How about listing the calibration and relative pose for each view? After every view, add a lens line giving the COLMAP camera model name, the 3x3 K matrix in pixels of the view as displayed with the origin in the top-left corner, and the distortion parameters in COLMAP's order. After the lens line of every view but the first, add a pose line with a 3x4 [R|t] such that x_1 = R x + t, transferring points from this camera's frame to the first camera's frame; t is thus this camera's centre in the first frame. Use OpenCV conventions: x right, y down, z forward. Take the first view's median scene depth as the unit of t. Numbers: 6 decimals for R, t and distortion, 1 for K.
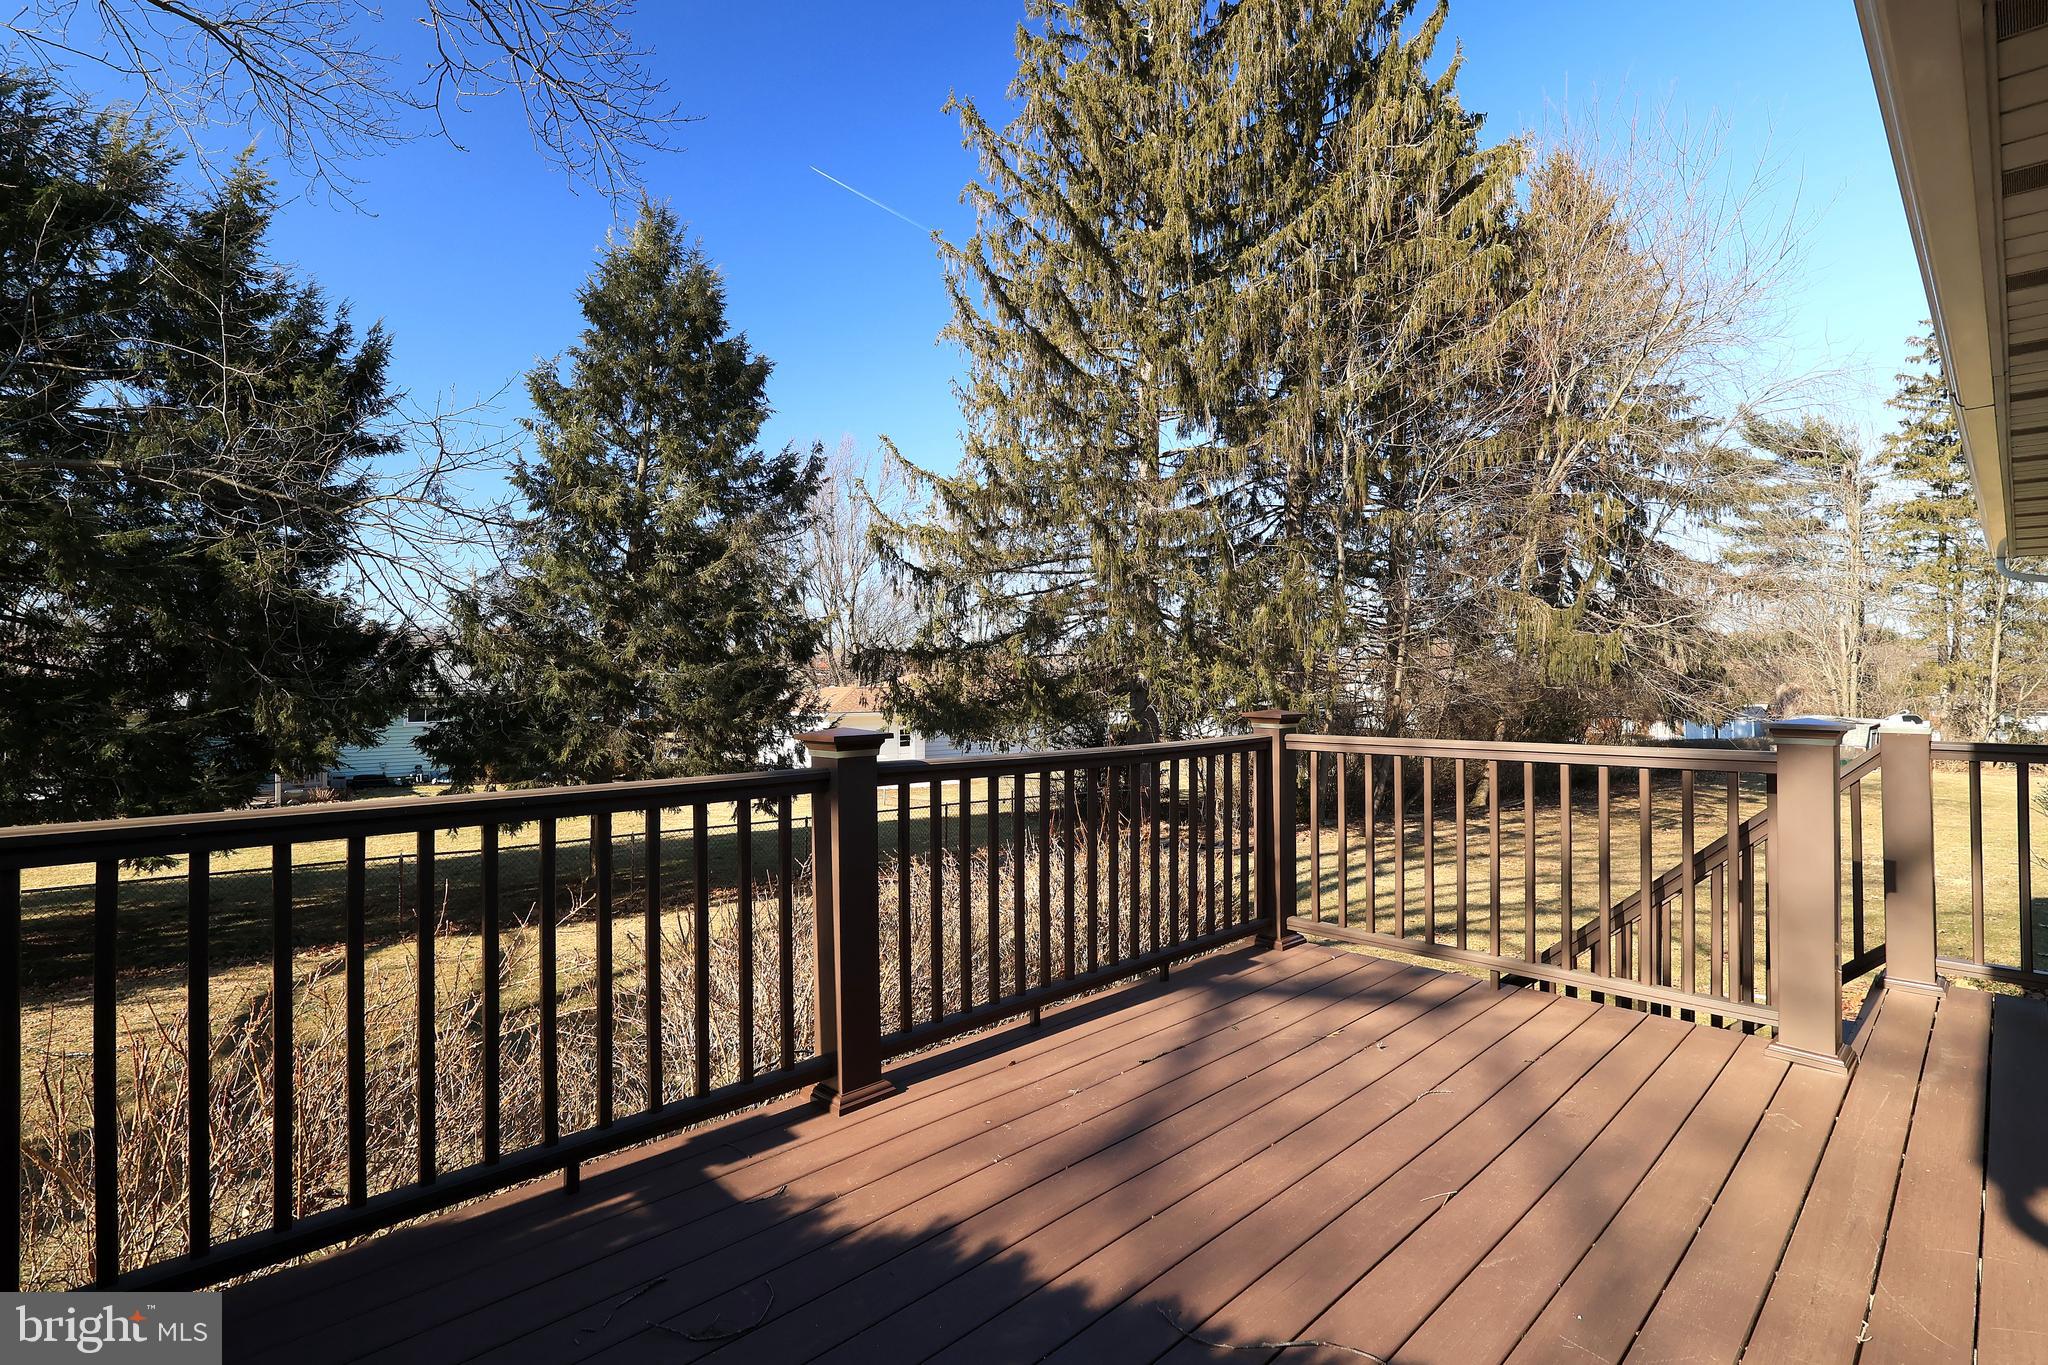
lens RADIAL K [[911.2, 0, 1011.9], [0, 911.2, 687.2], [0, 0, 1]] dist [-0.009936, 0.004803]
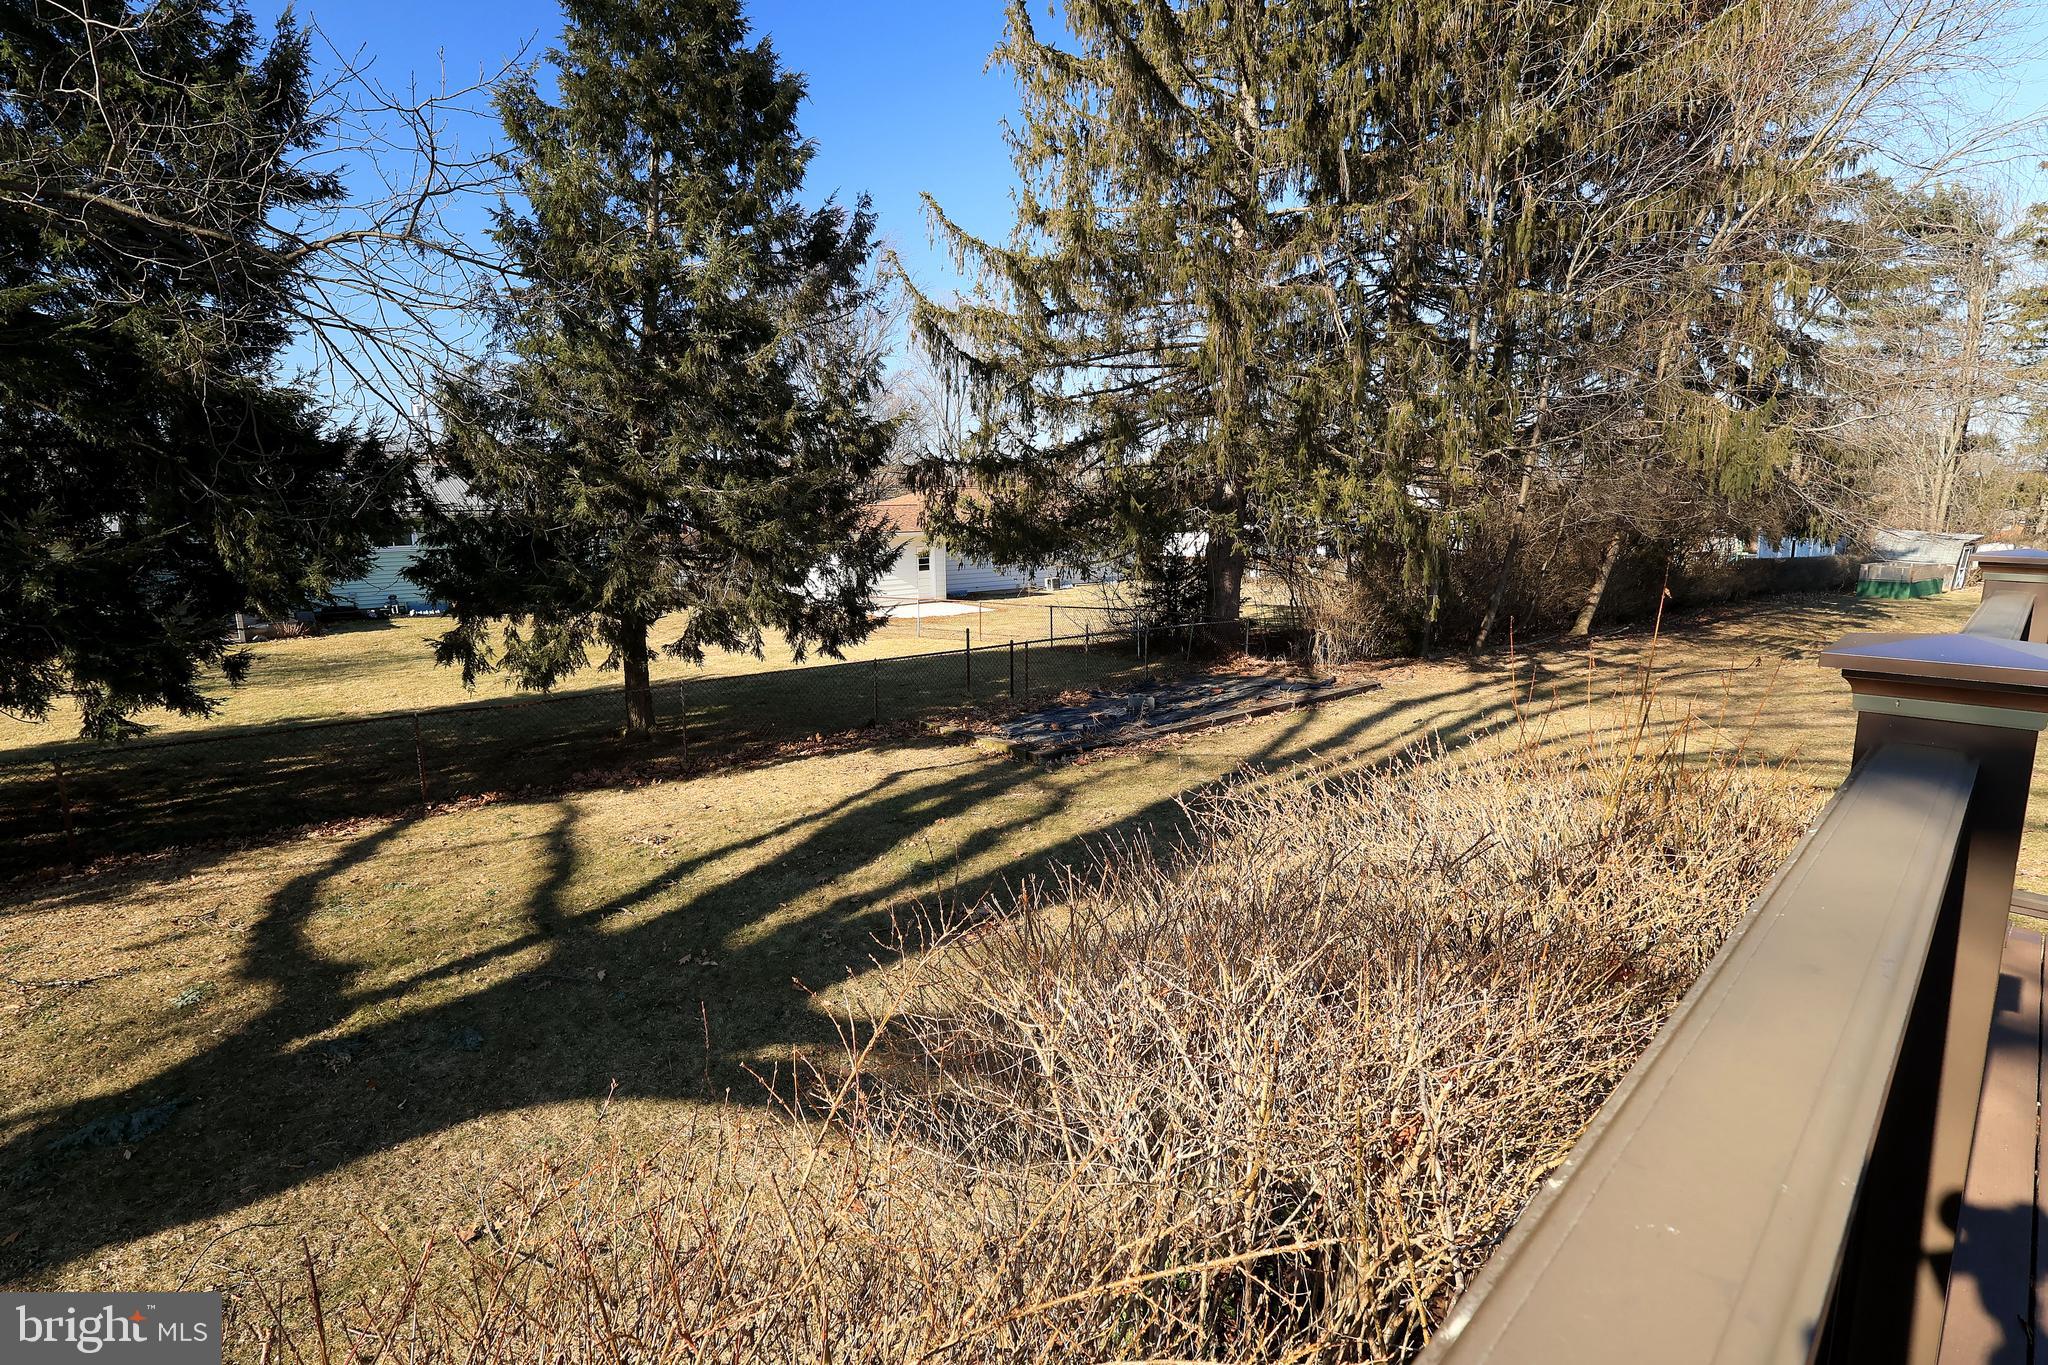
lens RADIAL K [[953.7, 0, 1024.0], [0, 953.7, 682.5], [0, 0, 1]] dist [0.001507, -0.000790]
pose [[0.999875, -0.007221, 0.014092, -0.095573], [0.004500, 0.982851, 0.184348, -0.000791], [-0.015182, -0.184262, 0.982760, 0.103755]]
